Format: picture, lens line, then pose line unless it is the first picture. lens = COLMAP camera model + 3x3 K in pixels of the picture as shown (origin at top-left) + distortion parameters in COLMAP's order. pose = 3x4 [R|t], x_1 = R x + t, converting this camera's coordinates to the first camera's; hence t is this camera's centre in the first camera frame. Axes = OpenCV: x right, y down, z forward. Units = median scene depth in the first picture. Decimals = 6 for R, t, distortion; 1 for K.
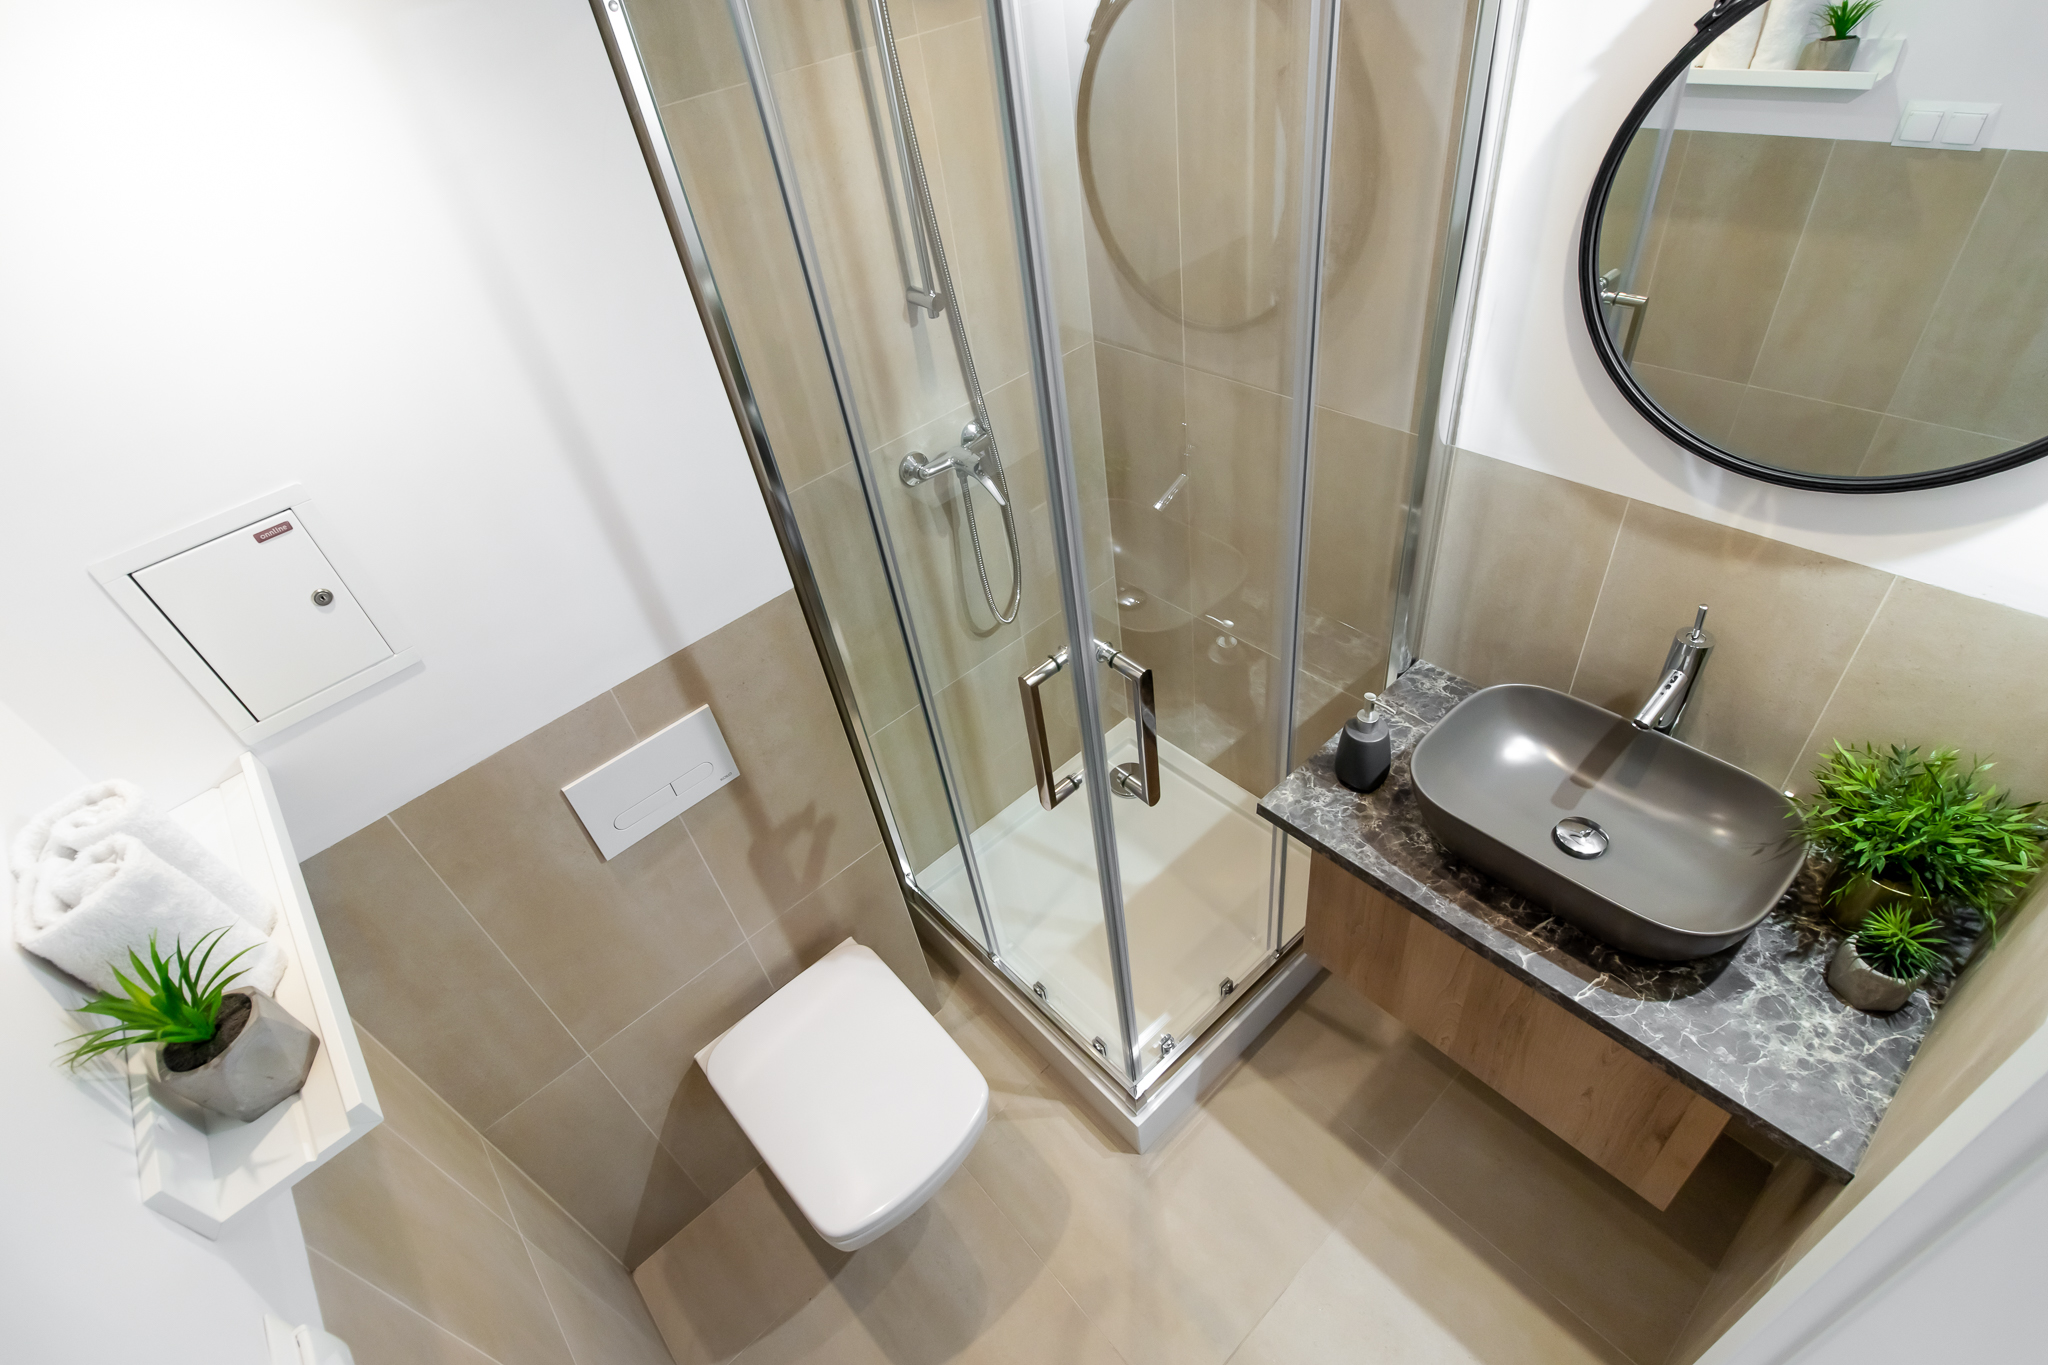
lens RADIAL K [[973.4, 0, 1021.8], [0, 973.4, 714.2], [0, 0, 1]] dist [0.002223, -0.002550]
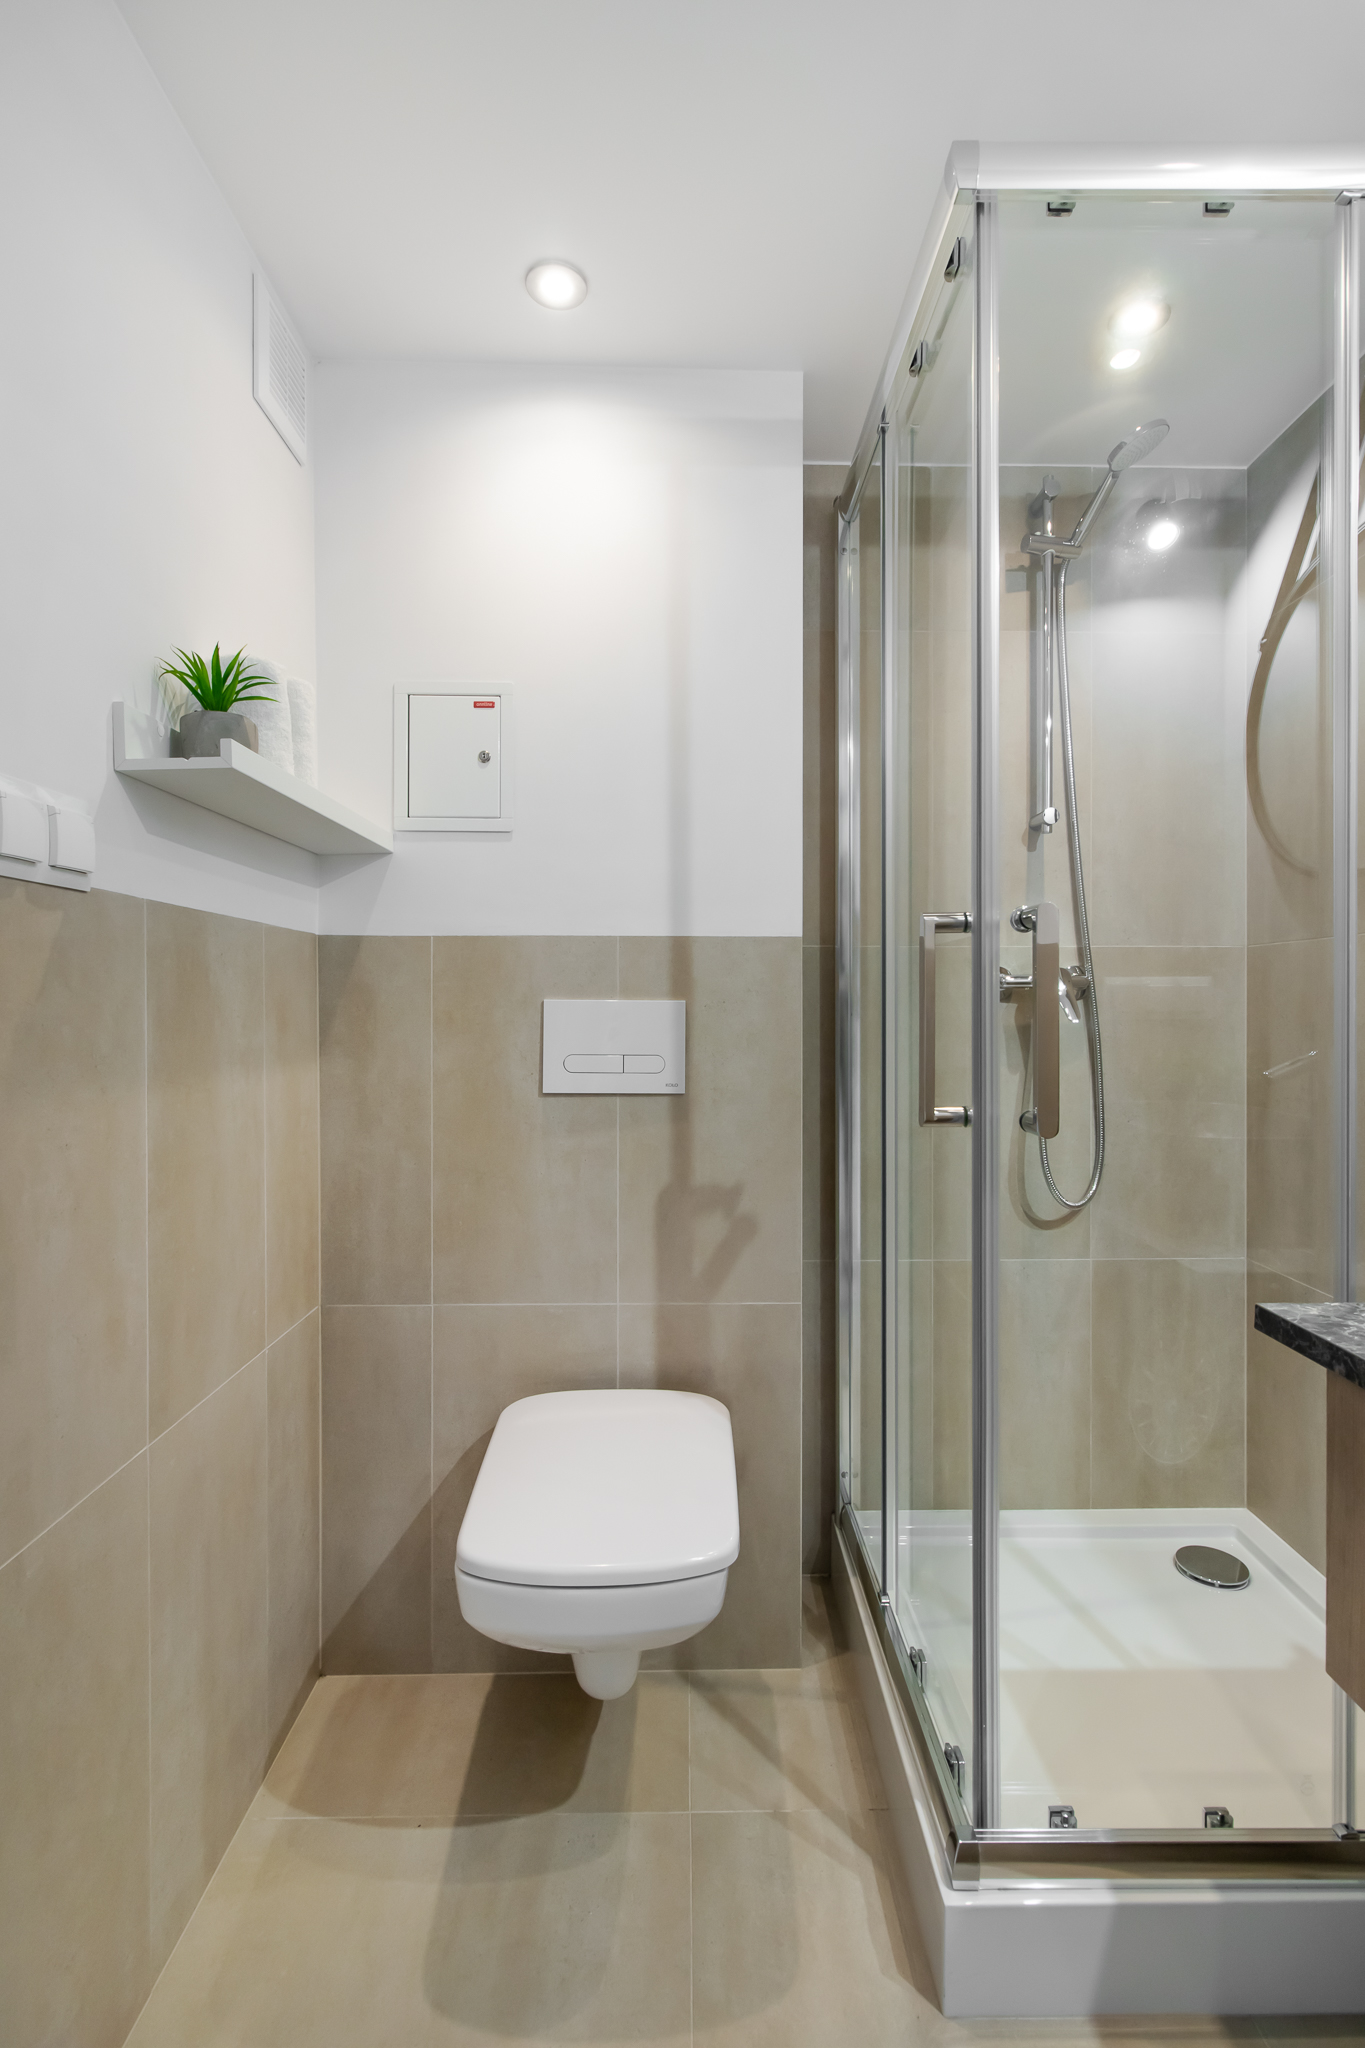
lens RADIAL K [[973.4, 0, 673.0], [0, 973.4, 1019.2], [0, 0, 1]] dist [0.002223, -0.002550]
pose [[0.744442, 0.149646, -0.650702, 0.385192], [-0.519301, 0.742339, -0.423391, 0.478623], [0.419682, 0.653100, 0.630339, 0.318006]]
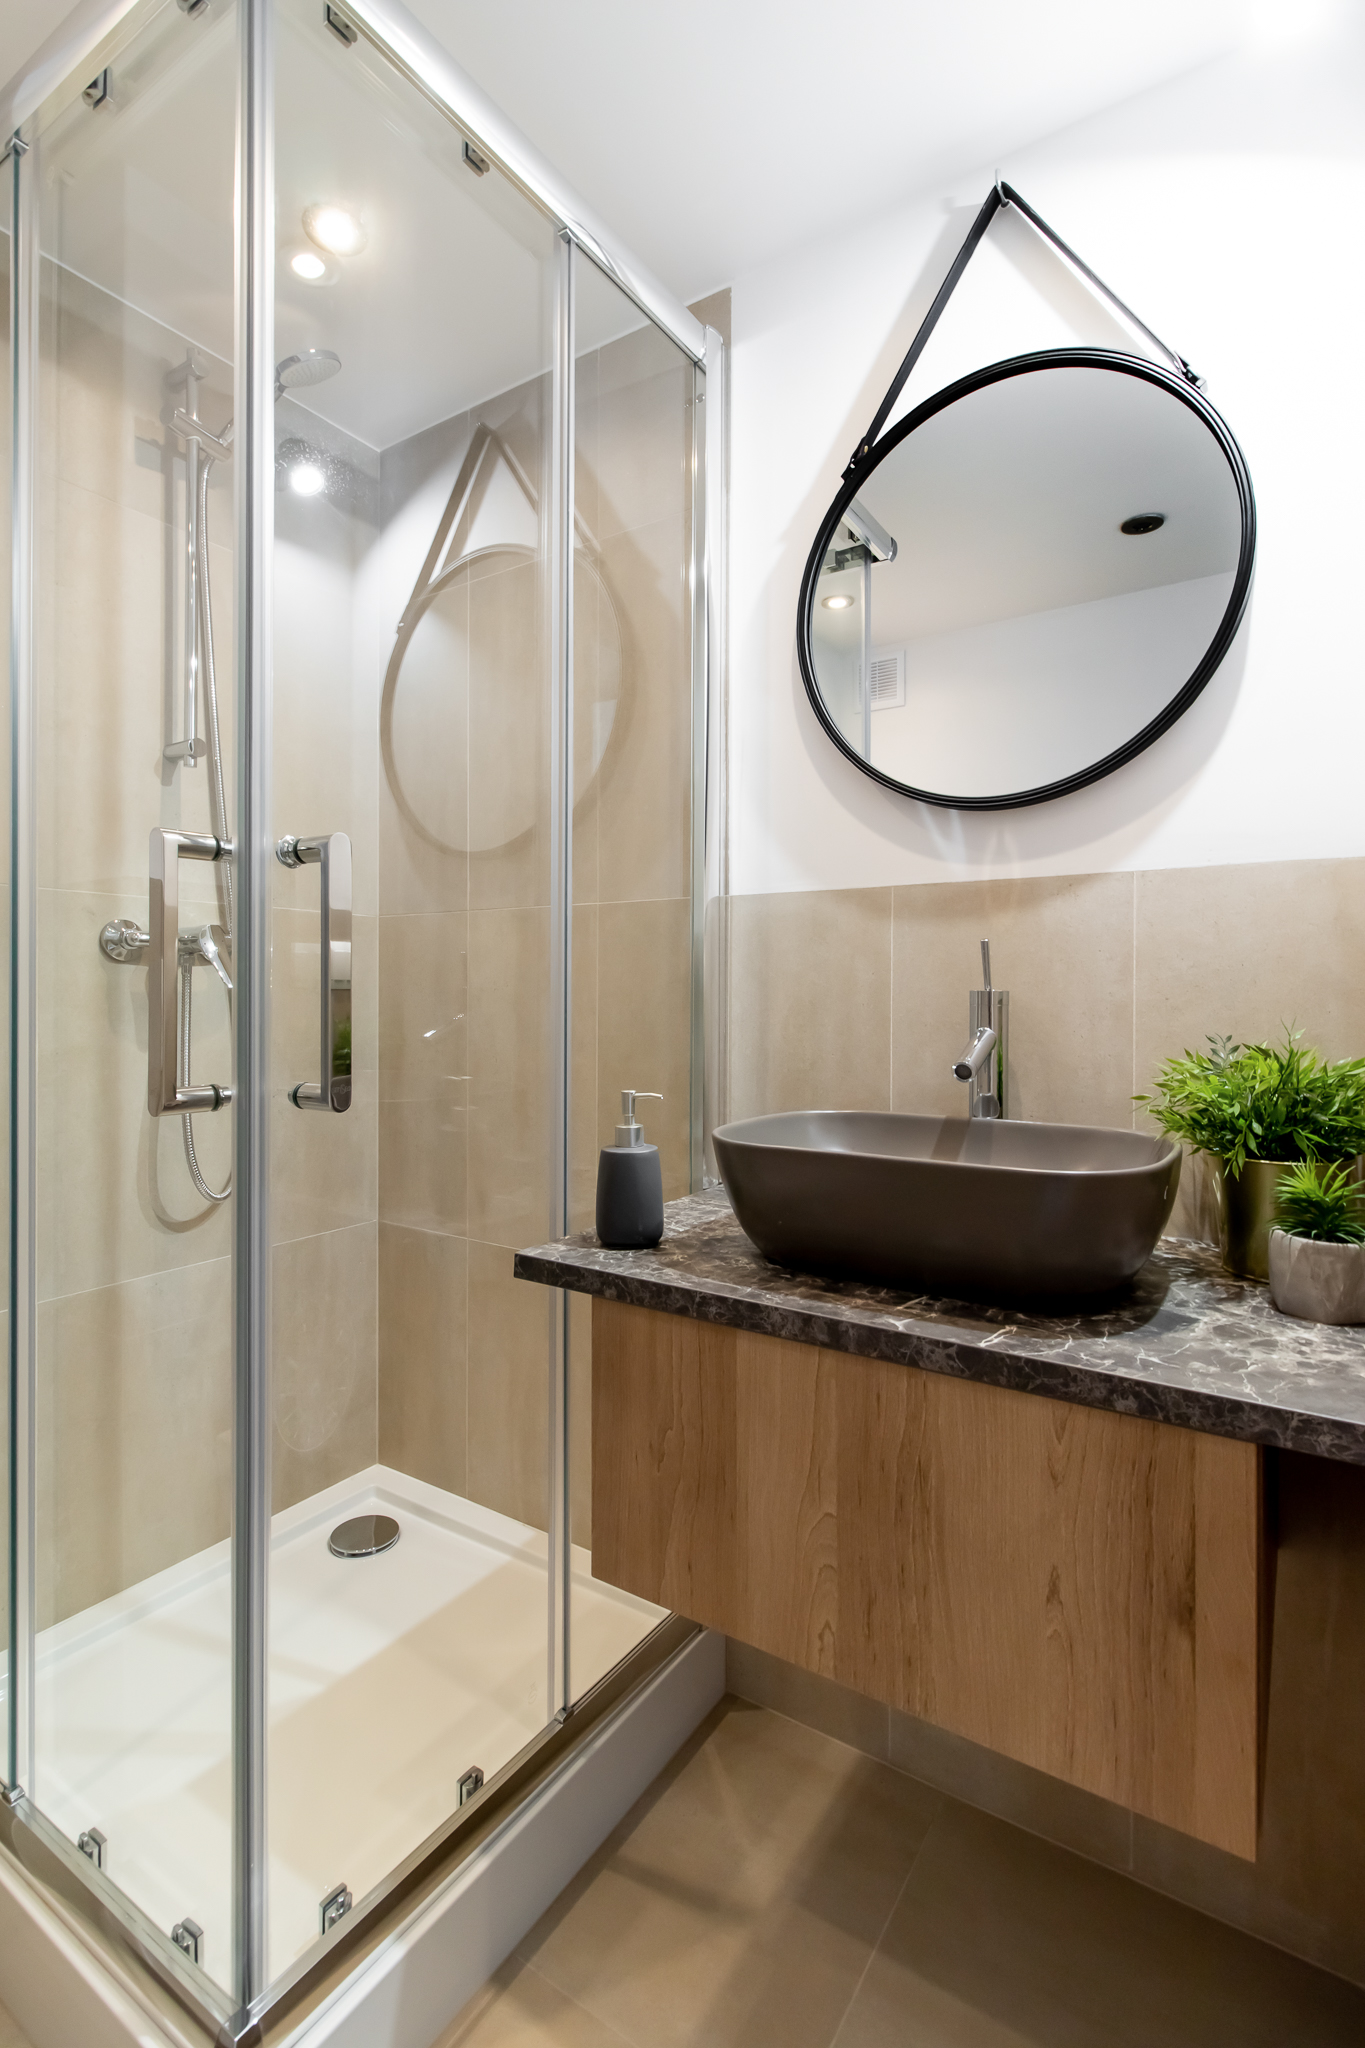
lens RADIAL K [[973.4, 0, 692.6], [0, 973.4, 997.8], [0, 0, 1]] dist [0.002223, -0.002550]
pose [[0.951039, 0.145567, 0.272645, 0.163206], [0.077841, 0.740896, -0.667093, 0.465859], [-0.299108, 0.655655, 0.693290, 0.412440]]
